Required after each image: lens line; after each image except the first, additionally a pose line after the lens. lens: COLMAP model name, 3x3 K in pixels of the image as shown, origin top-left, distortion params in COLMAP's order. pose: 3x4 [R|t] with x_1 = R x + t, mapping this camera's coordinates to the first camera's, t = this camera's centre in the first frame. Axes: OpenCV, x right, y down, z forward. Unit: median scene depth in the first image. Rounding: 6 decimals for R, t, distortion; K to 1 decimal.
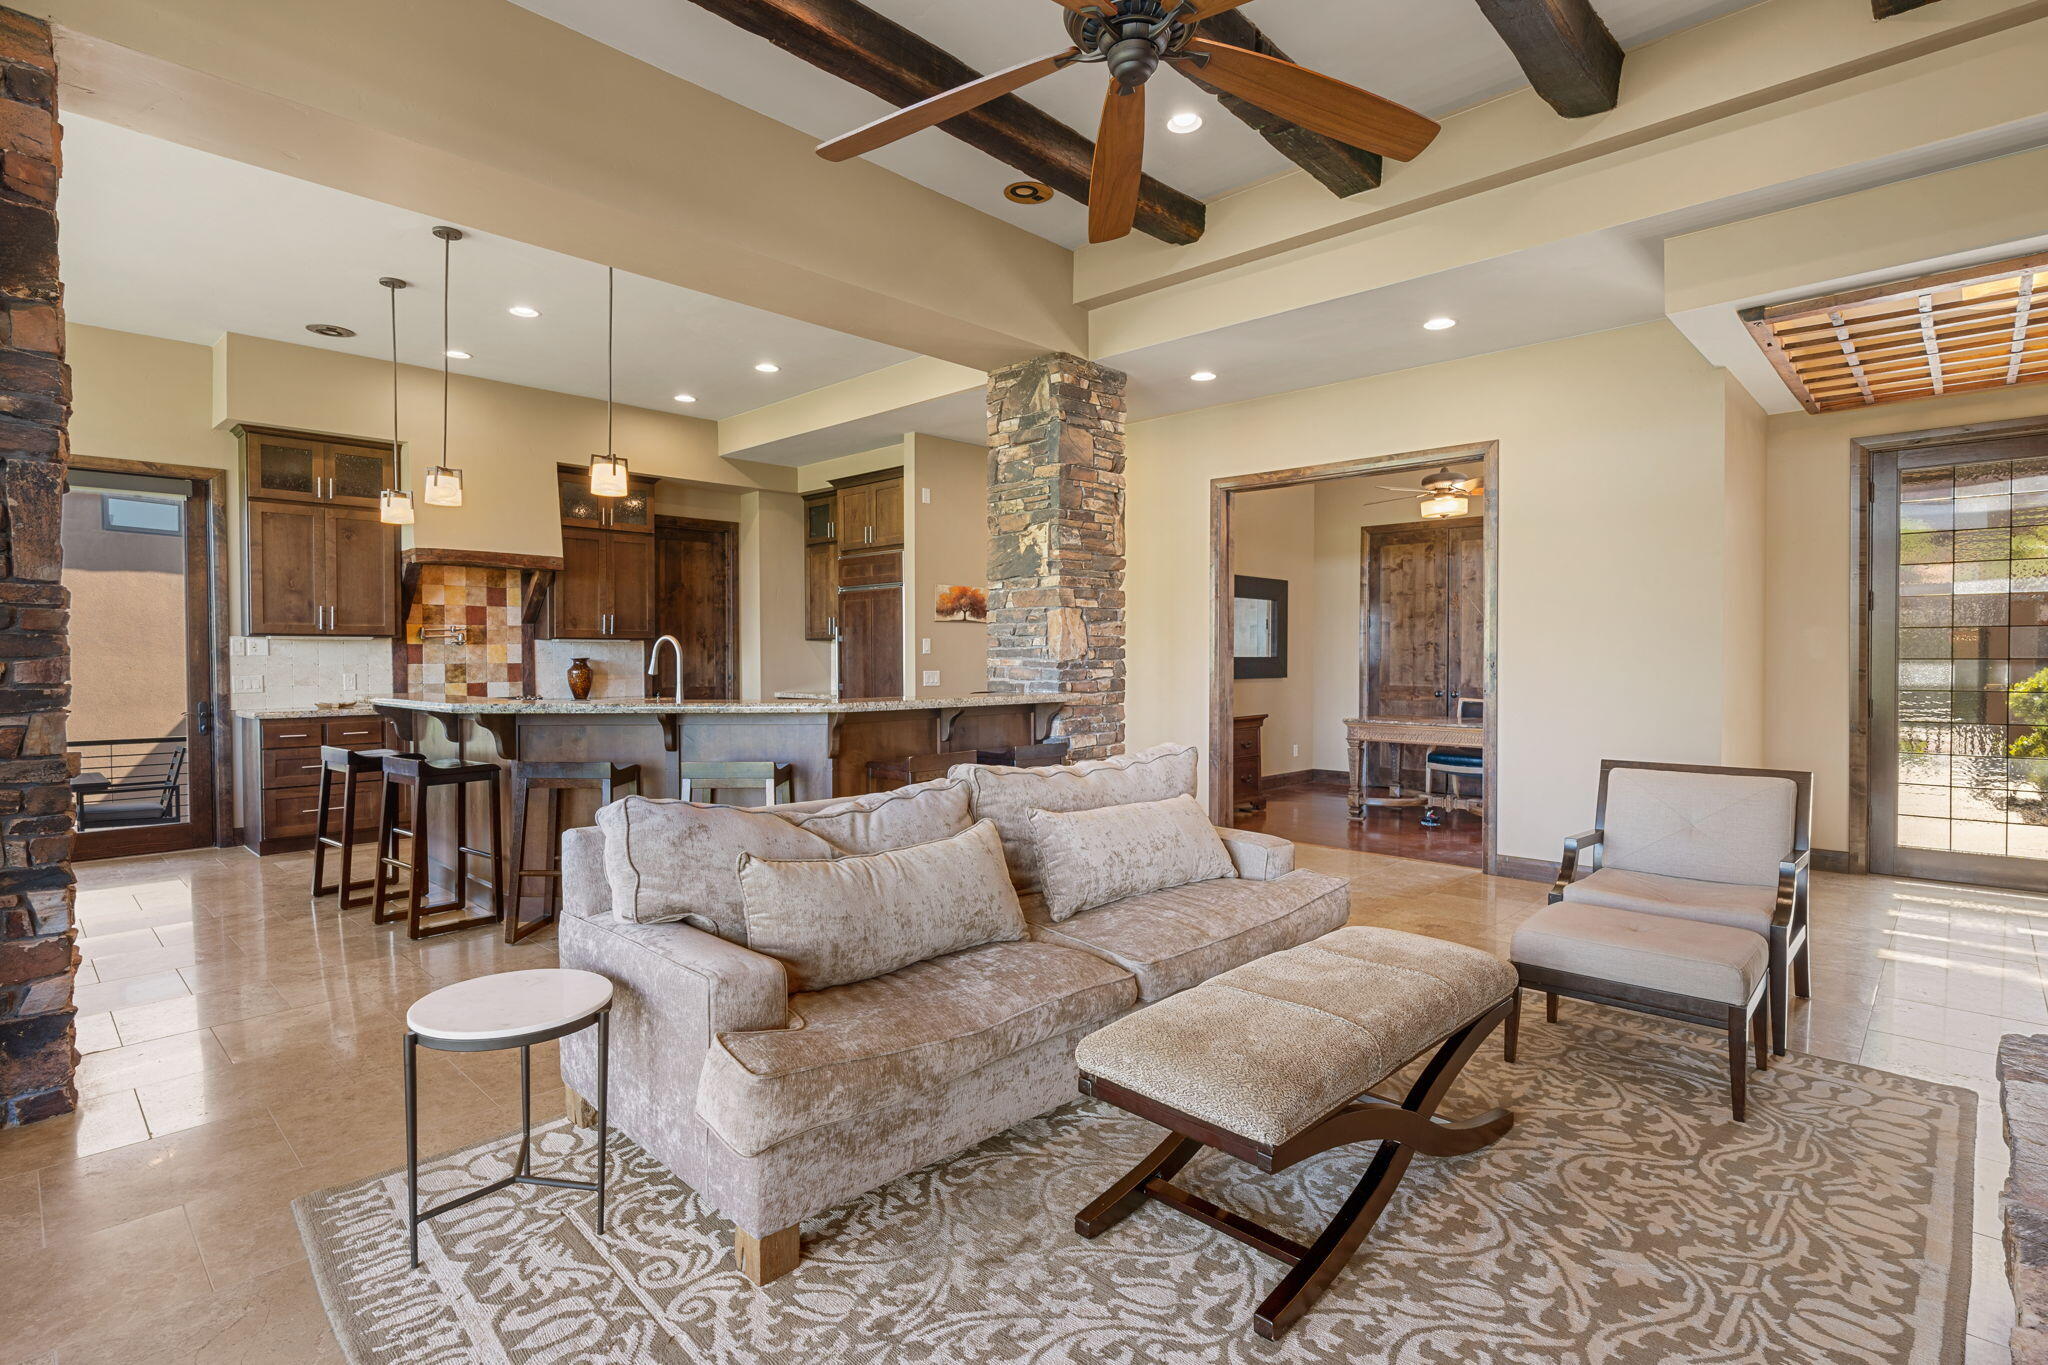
lens RADIAL K [[1006.6, 0, 1017.5], [0, 1006.6, 678.7], [0, 0, 1]] dist [-0.001994, 0.000435]
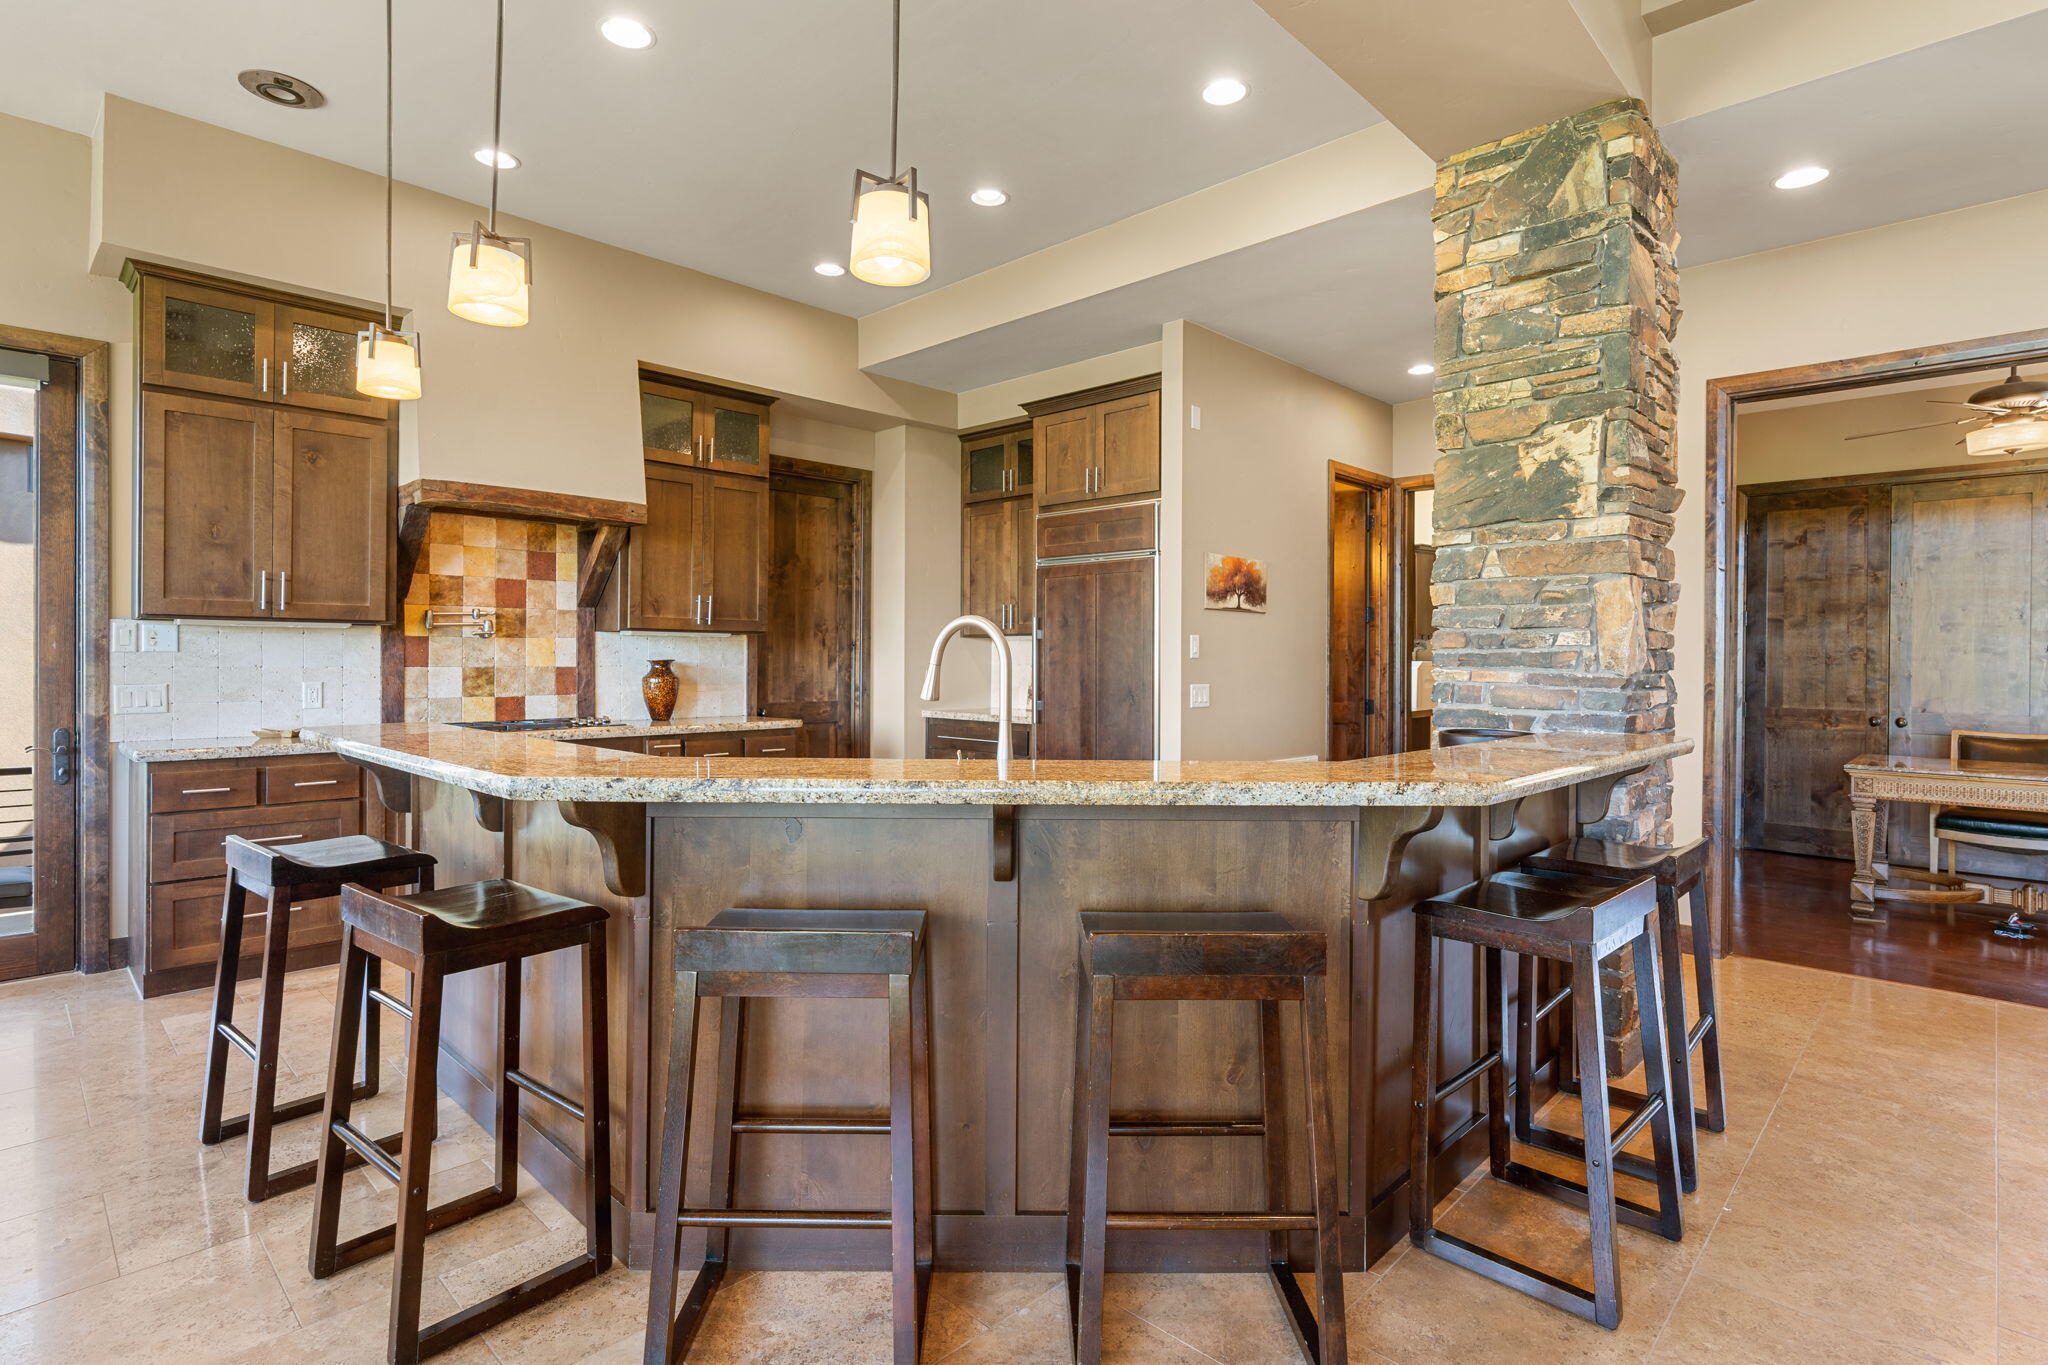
lens RADIAL K [[1017.1, 0, 1011.6], [0, 1017.1, 662.3], [0, 0, 1]] dist [-0.002766, 0.000819]
pose [[0.999922, 0.009035, -0.008622, -0.214395], [-0.009199, 0.999774, -0.019163, -0.008802], [0.008447, 0.019241, 0.999779, 0.356304]]
